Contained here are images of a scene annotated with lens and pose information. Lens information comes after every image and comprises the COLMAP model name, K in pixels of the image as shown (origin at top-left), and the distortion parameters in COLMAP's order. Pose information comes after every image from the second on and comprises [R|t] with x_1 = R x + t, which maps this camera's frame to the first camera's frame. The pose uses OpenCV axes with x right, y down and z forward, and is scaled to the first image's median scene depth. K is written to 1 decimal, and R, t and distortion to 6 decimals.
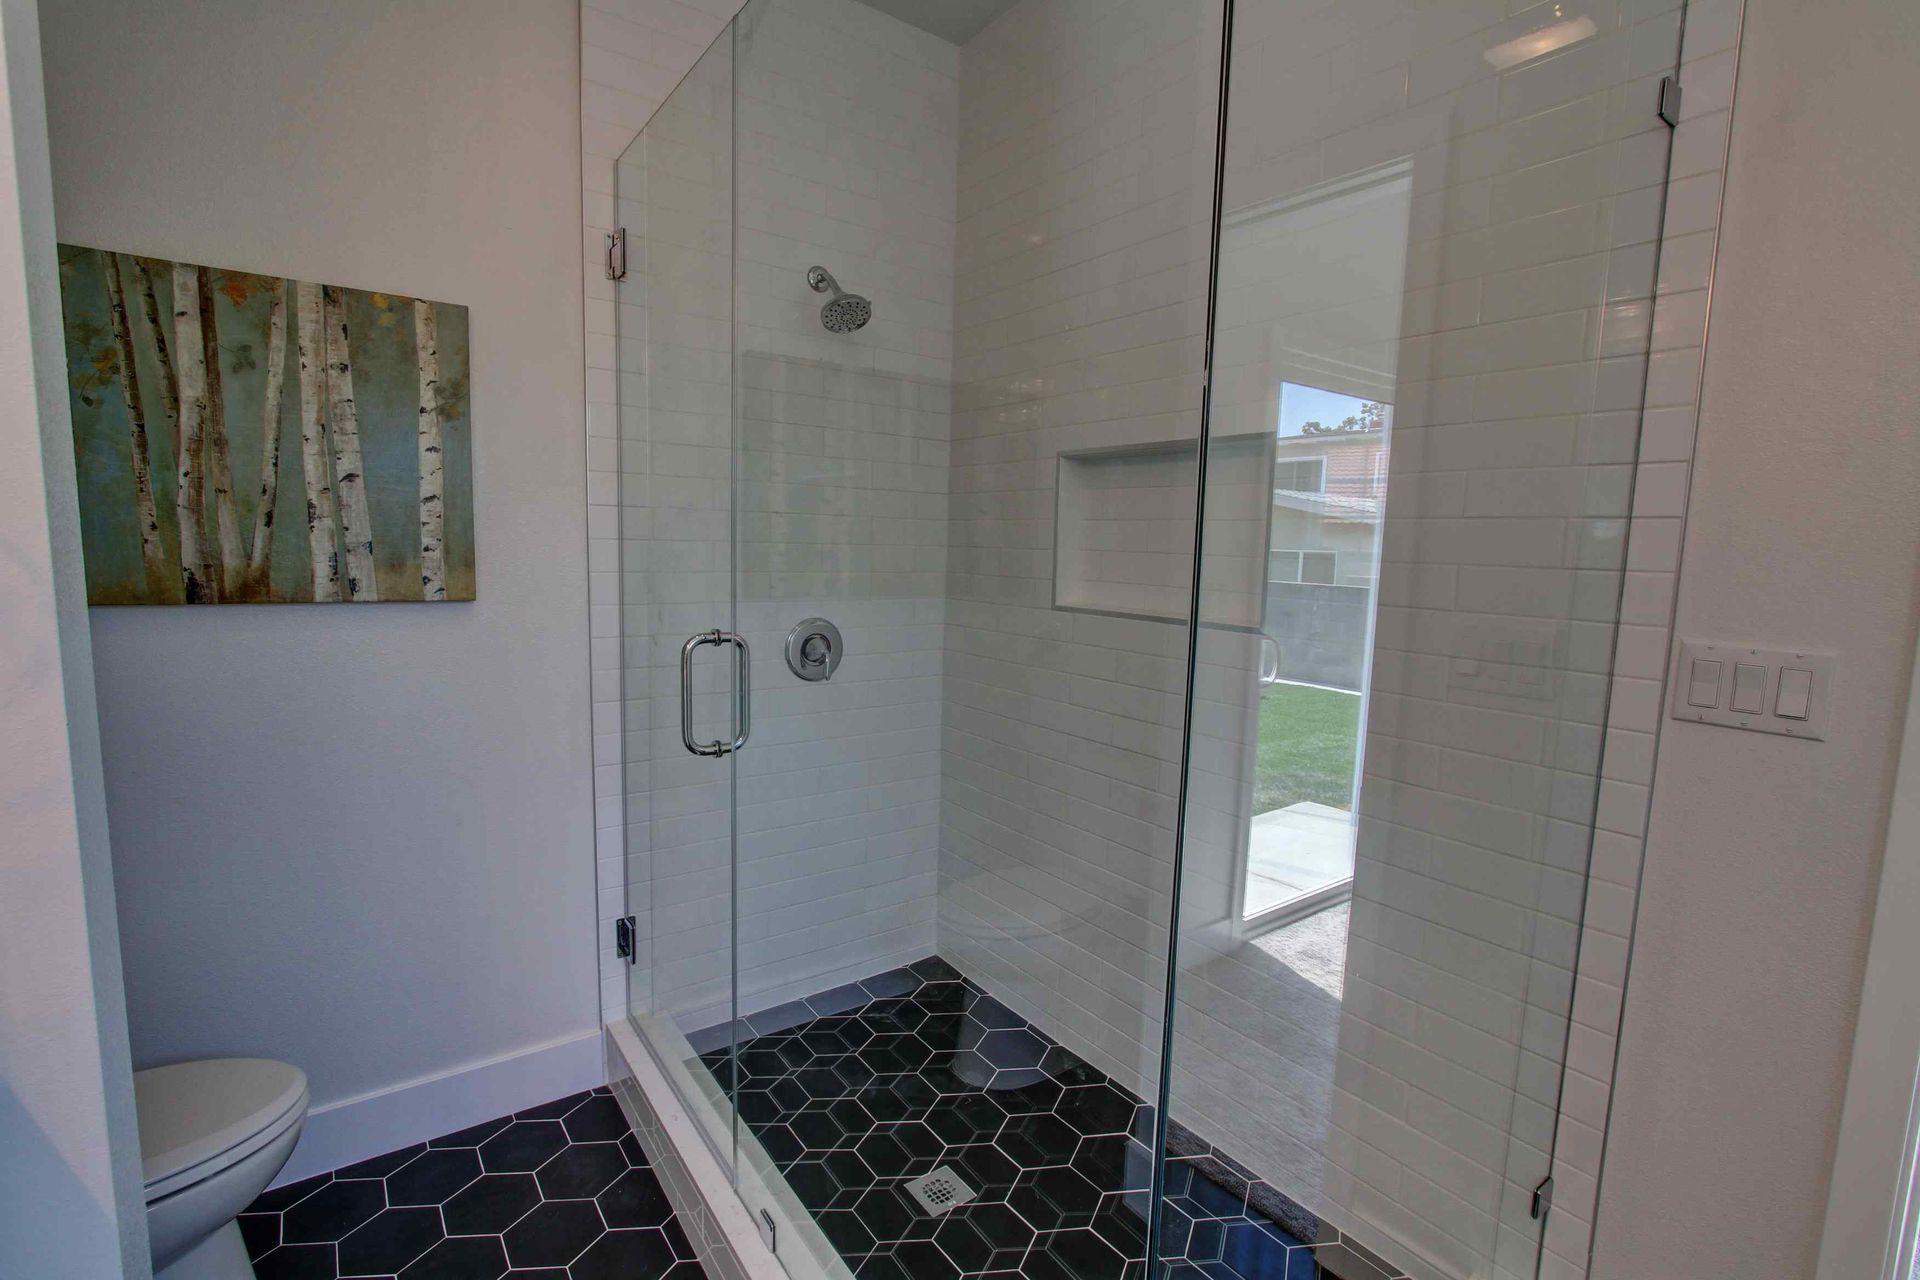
lens RADIAL K [[888.0, 0, 960.4], [0, 888.0, 642.9], [0, 0, 1]] dist [-0.015439, 0.000120]
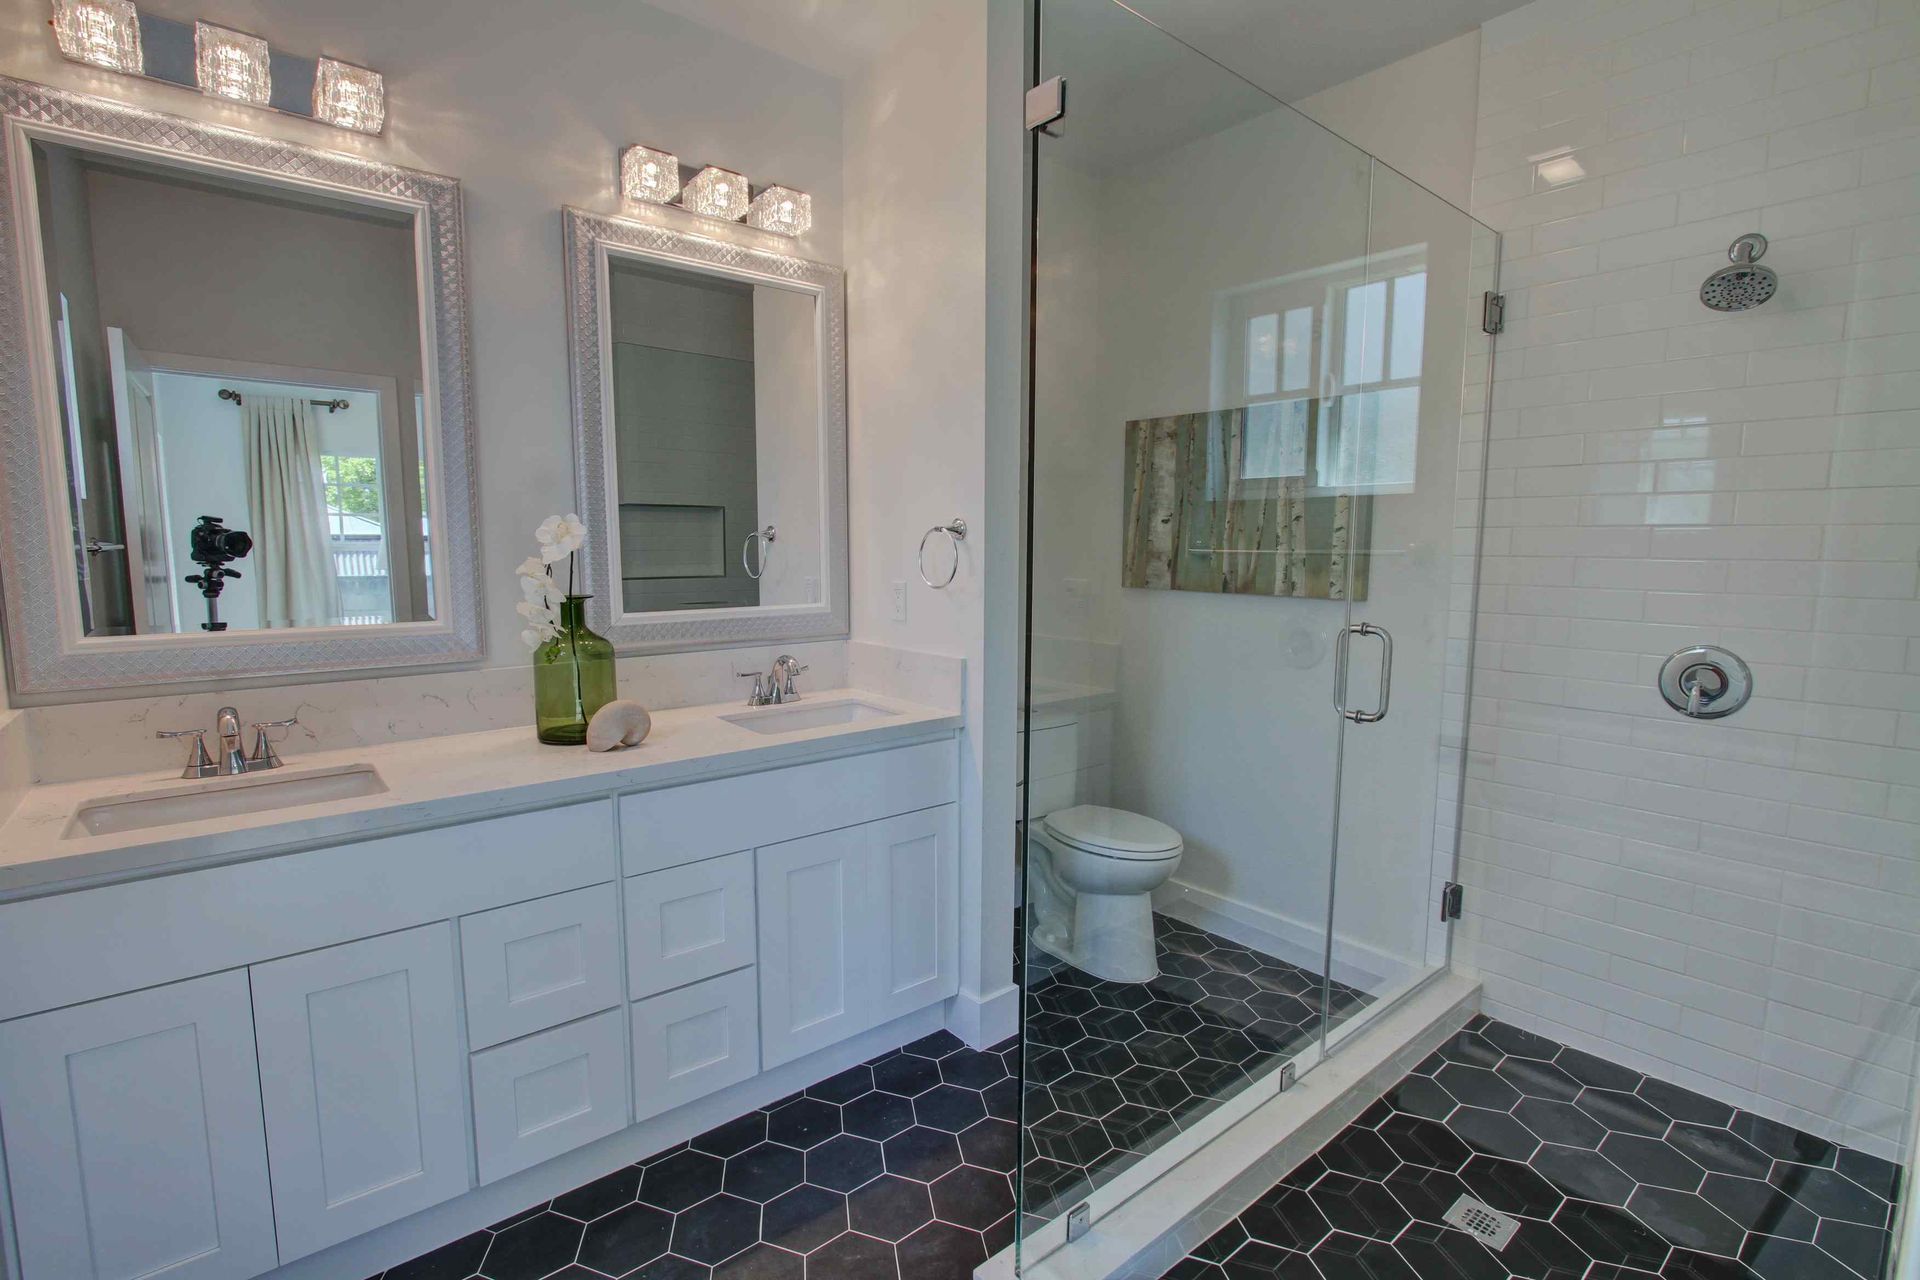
lens RADIAL K [[888.0, 0, 960.4], [0, 888.0, 642.9], [0, 0, 1]] dist [-0.015439, 0.000120]
pose [[0.069429, 0.082396, -0.994178, 0.876275], [-0.118448, 0.990214, 0.073796, -0.010810], [0.990530, 0.112635, 0.078510, 0.299349]]
